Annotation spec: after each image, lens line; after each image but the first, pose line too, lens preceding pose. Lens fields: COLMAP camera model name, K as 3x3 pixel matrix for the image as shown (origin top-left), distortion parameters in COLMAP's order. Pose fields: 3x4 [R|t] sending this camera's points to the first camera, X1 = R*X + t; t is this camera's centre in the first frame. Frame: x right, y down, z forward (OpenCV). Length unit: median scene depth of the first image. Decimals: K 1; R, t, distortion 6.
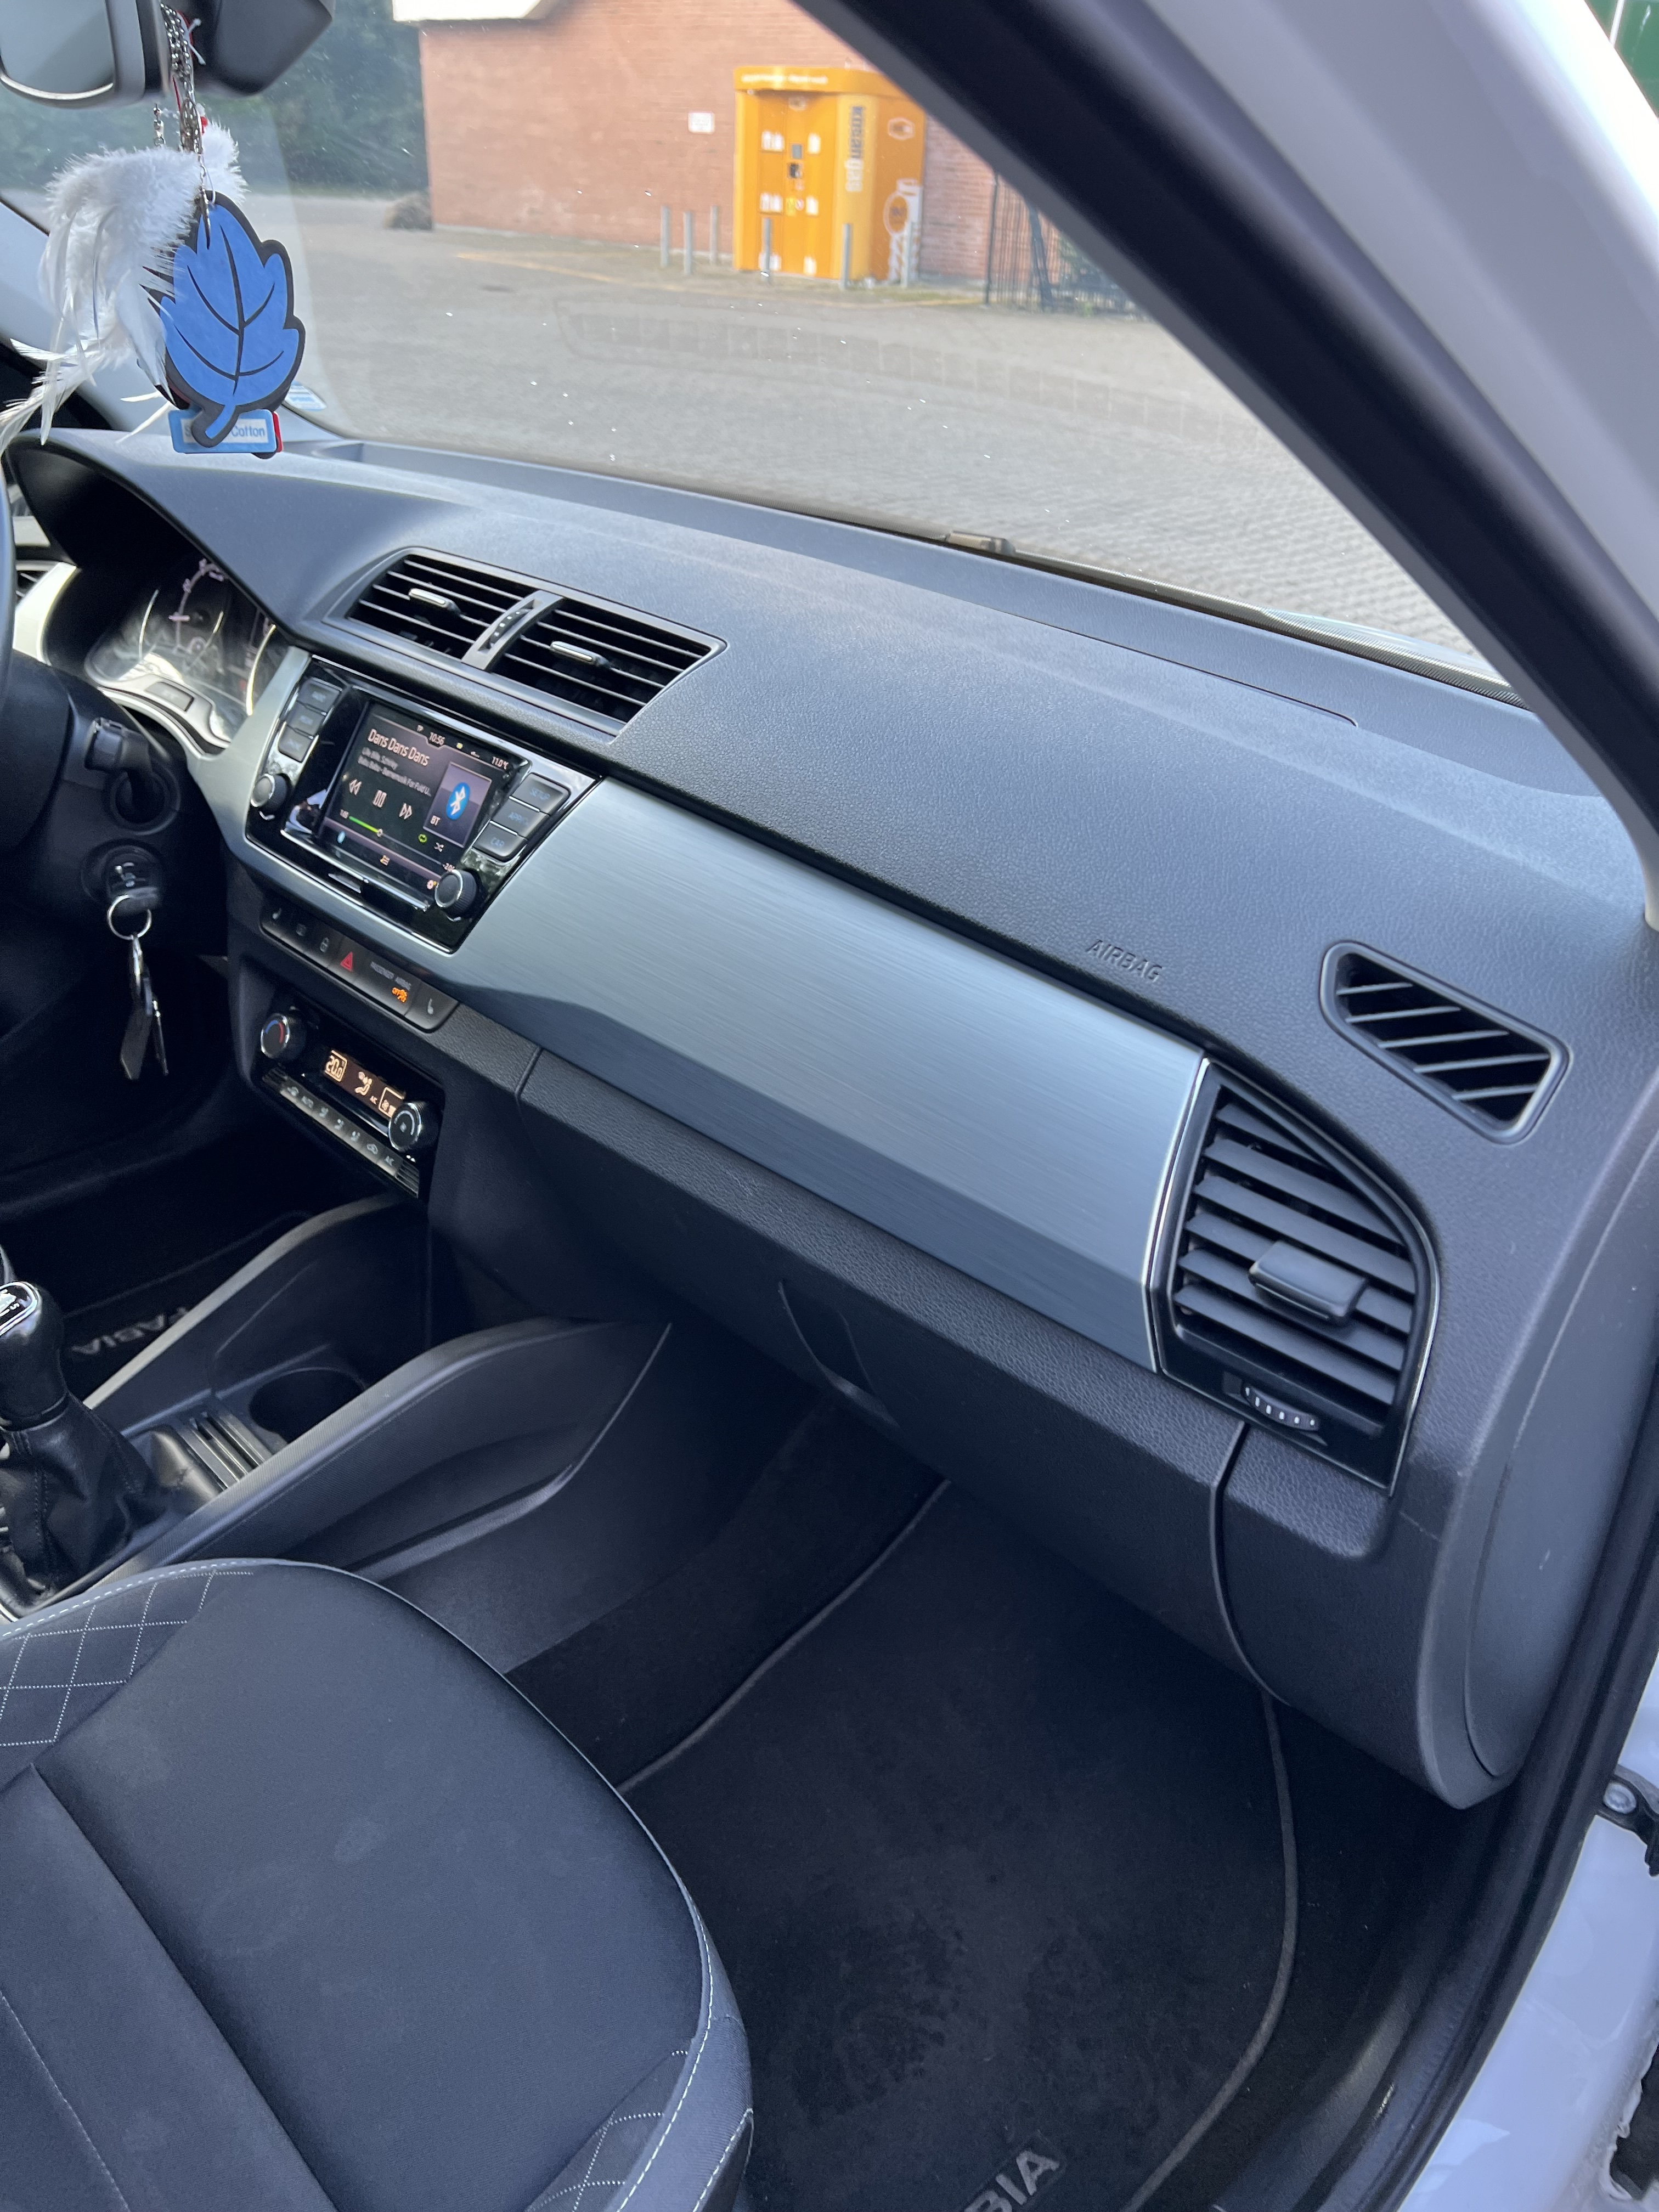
lens RADIAL K [[1663.1, 0, 829.5], [0, 1663.1, 1106.0], [0, 0, 1]] dist [-0.015850, 0.088326]
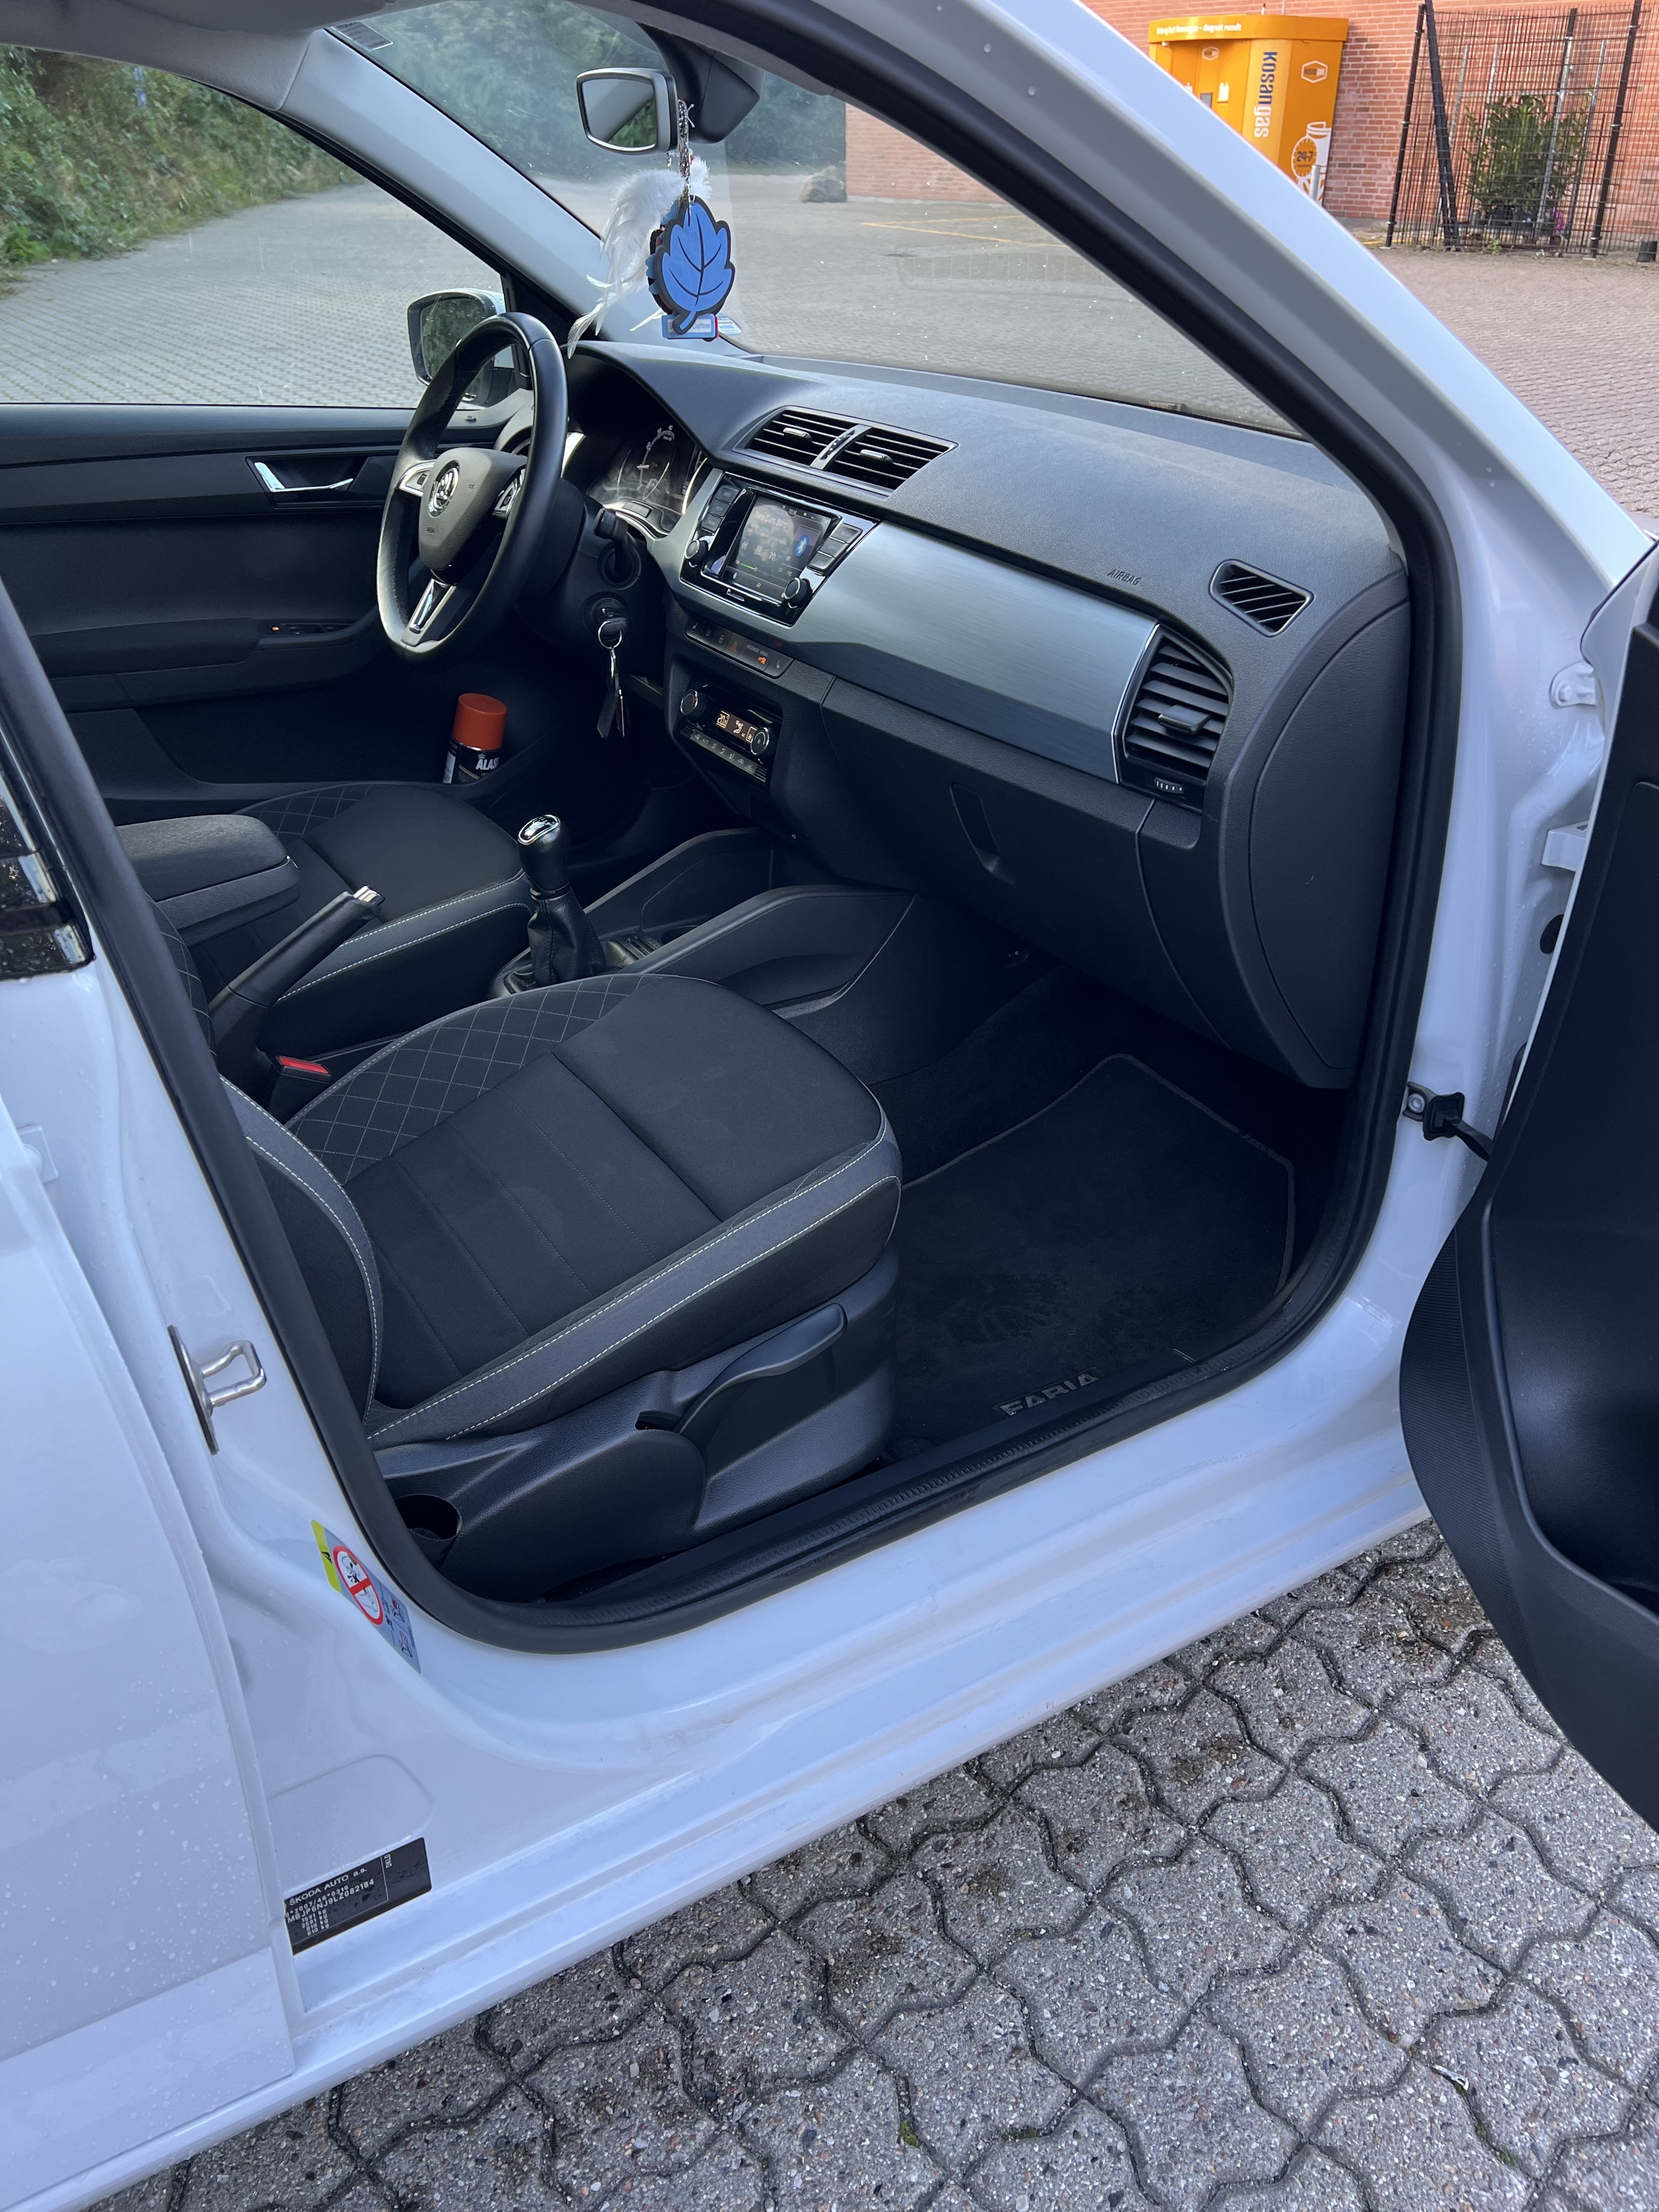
lens RADIAL K [[1667.7, 0, 829.5], [0, 1667.7, 1106.0], [0, 0, 1]] dist [0.044646, 0.004848]
pose [[0.975464, 0.067500, -0.209555, 0.197872], [-0.064769, 0.997702, 0.019877, 0.342055], [0.210415, -0.005817, 0.977595, -0.662782]]
